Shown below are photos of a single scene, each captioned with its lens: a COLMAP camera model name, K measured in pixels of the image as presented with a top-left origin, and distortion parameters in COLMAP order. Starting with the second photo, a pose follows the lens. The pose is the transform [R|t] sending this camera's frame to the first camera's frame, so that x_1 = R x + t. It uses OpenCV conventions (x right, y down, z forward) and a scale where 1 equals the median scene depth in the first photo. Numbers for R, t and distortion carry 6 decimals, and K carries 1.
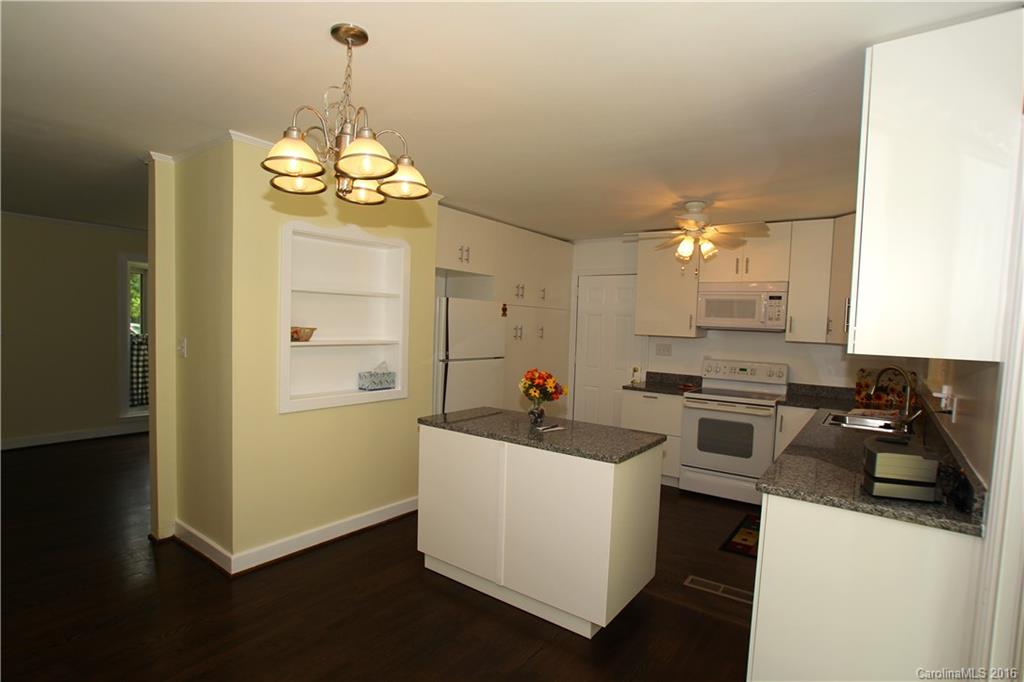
lens RADIAL K [[519.6, 0, 508.6], [0, 519.6, 349.0], [0, 0, 1]] dist [-0.054339, 0.021885]
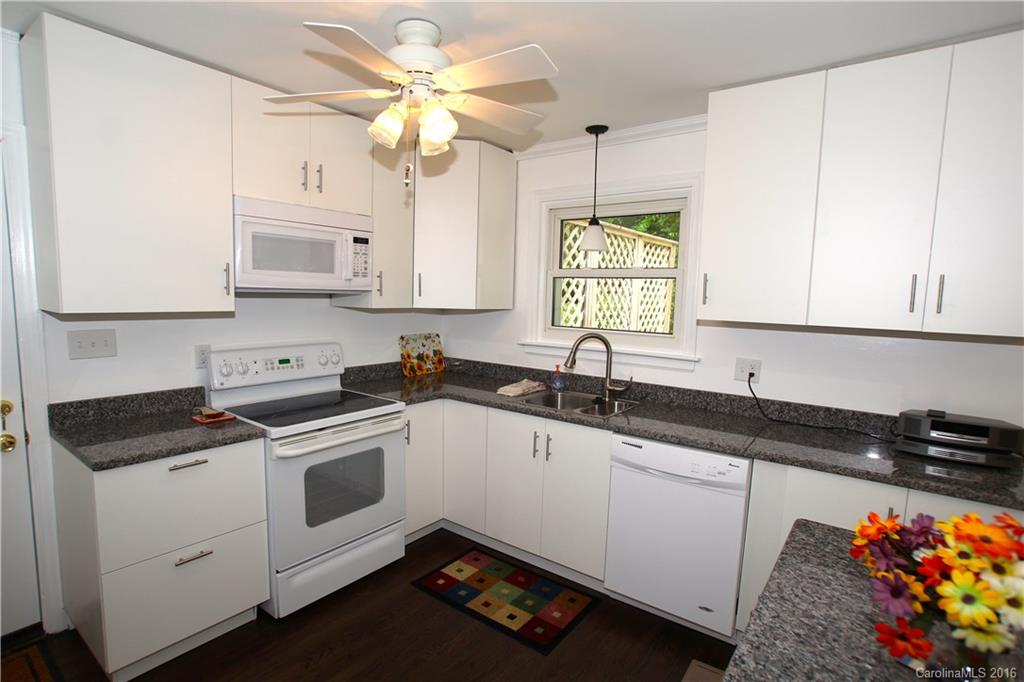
lens RADIAL K [[519.6, 0, 503.1], [0, 519.6, 346.6], [0, 0, 1]] dist [-0.054339, 0.021885]
pose [[0.015829, -0.139646, 0.990075, -0.120846], [0.025561, 0.989932, 0.139217, -0.054880], [-0.999548, 0.023104, 0.019239, 0.811560]]
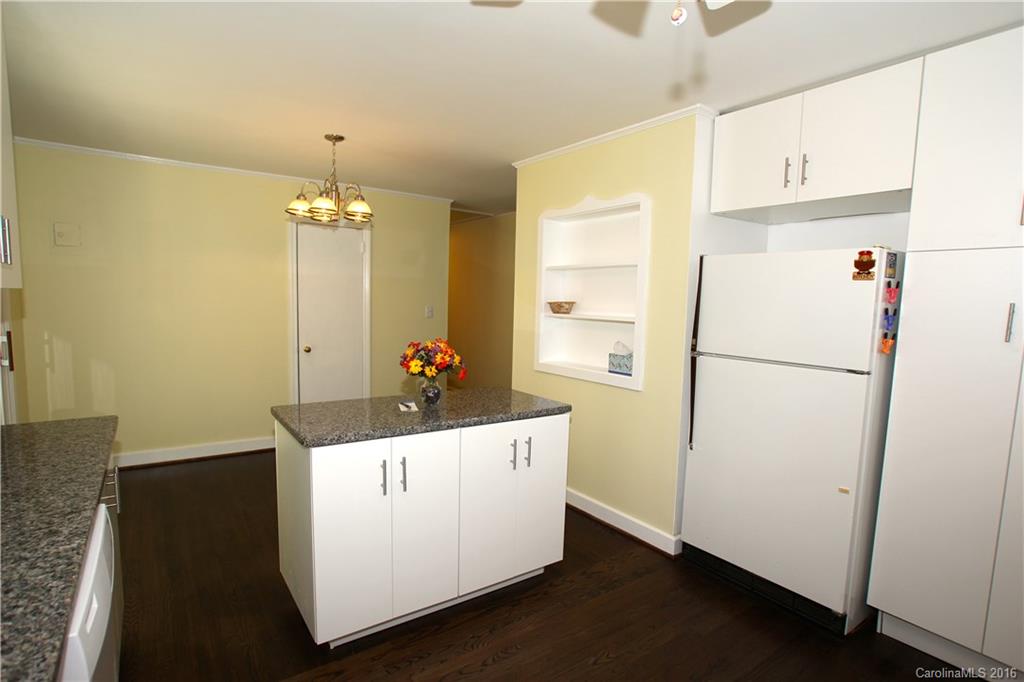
lens RADIAL K [[519.6, 0, 508.0], [0, 519.6, 343.1], [0, 0, 1]] dist [-0.054339, 0.021885]
pose [[-0.315024, 0.041468, -0.948177, 0.528303], [-0.082666, 0.994049, 0.070939, -0.015725], [0.945477, 0.100729, -0.309722, 0.906697]]
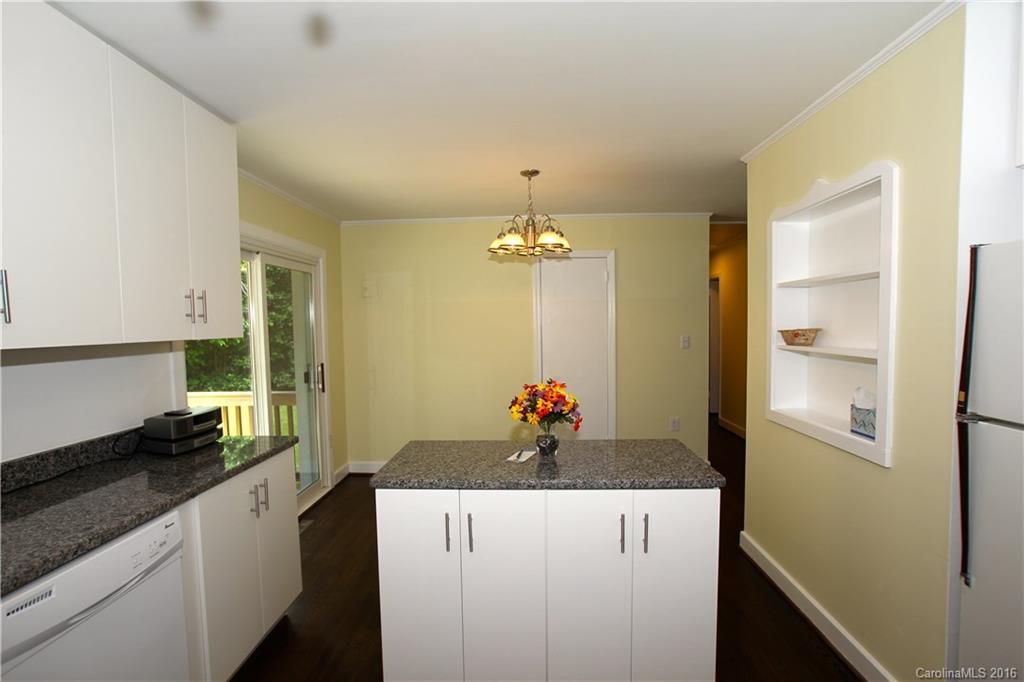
lens RADIAL K [[519.6, 0, 505.8], [0, 519.6, 344.2], [0, 0, 1]] dist [-0.054339, 0.021885]
pose [[-0.833793, 0.004415, -0.552059, 0.331048], [-0.038459, 0.997074, 0.066060, -0.038524], [0.550735, 0.076312, -0.831184, 1.035831]]
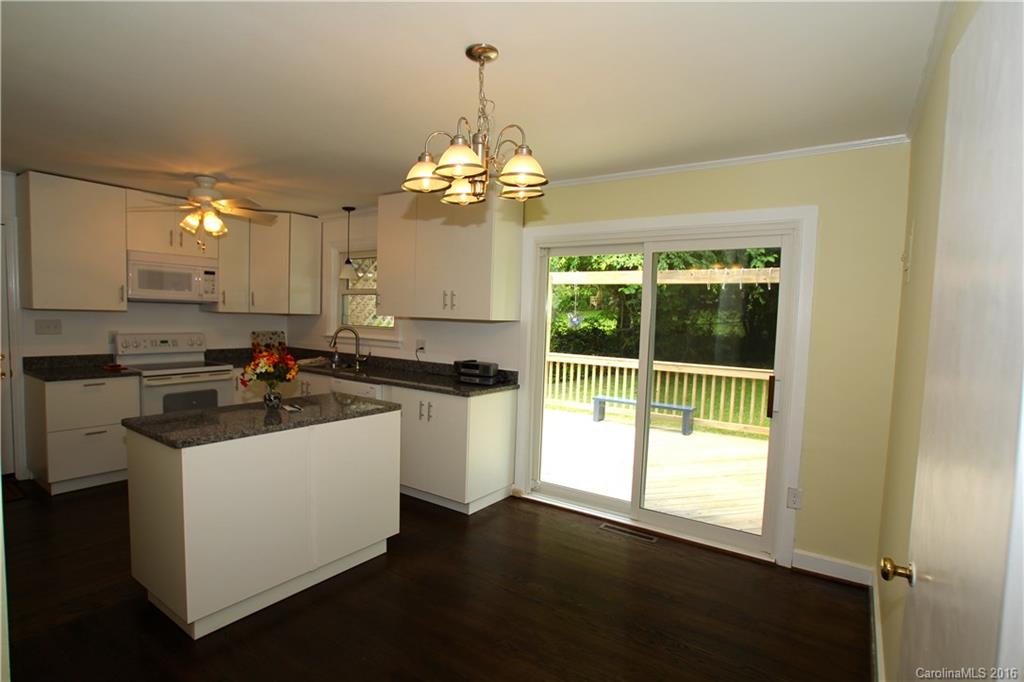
lens RADIAL K [[519.6, 0, 502.9], [0, 519.6, 350.2], [0, 0, 1]] dist [-0.054339, 0.021885]
pose [[-0.017436, -0.103353, 0.994492, -0.591659], [0.018896, 0.994431, 0.103678, -0.036767], [-0.999669, 0.020599, -0.015386, 0.390163]]
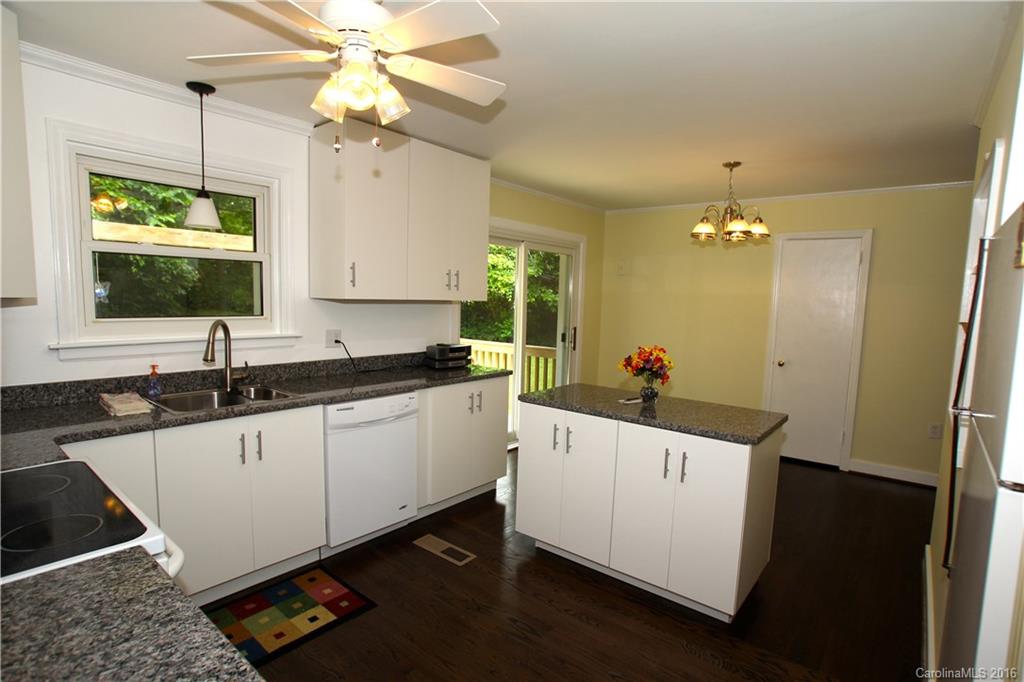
lens RADIAL K [[519.6, 0, 509.2], [0, 519.6, 347.7], [0, 0, 1]] dist [-0.054339, 0.021885]
pose [[-0.996677, -0.067549, 0.045527, 0.176335], [-0.059974, 0.986707, 0.151035, -0.054590], [-0.055124, 0.147802, -0.987479, 1.276595]]
